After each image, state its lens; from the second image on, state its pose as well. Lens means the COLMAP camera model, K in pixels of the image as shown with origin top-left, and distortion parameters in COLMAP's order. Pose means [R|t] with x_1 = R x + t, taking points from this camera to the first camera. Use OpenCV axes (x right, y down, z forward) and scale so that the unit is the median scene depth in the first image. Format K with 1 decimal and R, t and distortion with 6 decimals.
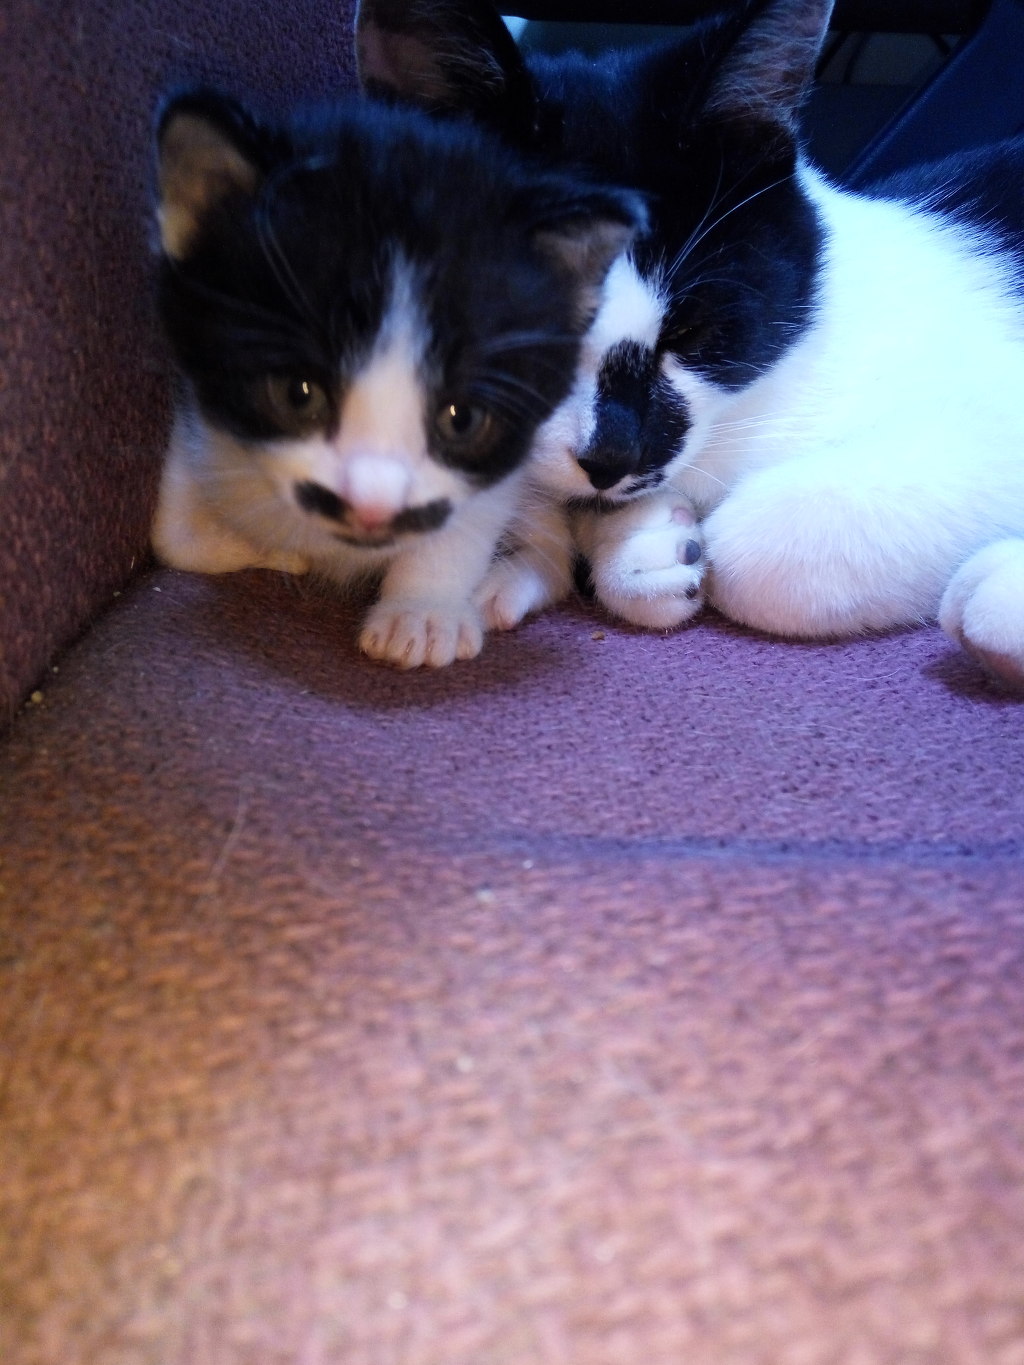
lens RADIAL K [[1054.0, 0, 512.0], [0, 1054.0, 682.5], [0, 0, 1]] dist [0.087730, -0.107937]
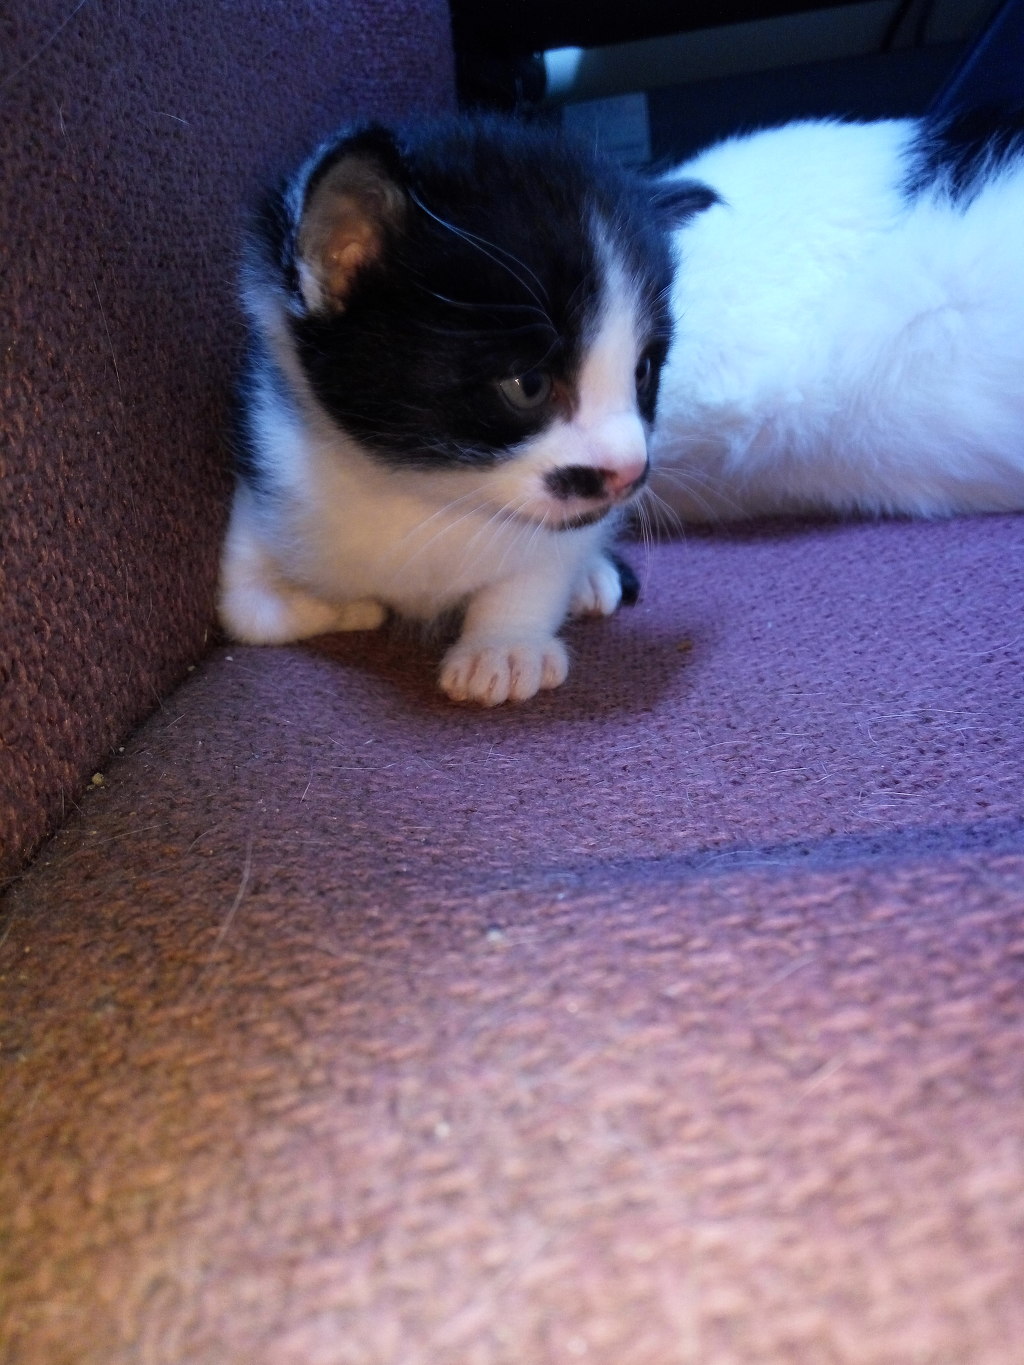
lens RADIAL K [[1070.0, 0, 517.4], [0, 1070.0, 685.8], [0, 0, 1]] dist [0.074482, -0.100496]
pose [[0.983085, -0.128010, -0.130982, 0.142545], [0.123782, 0.991504, -0.039963, 0.027803], [0.134985, 0.023074, 0.990579, 0.084474]]
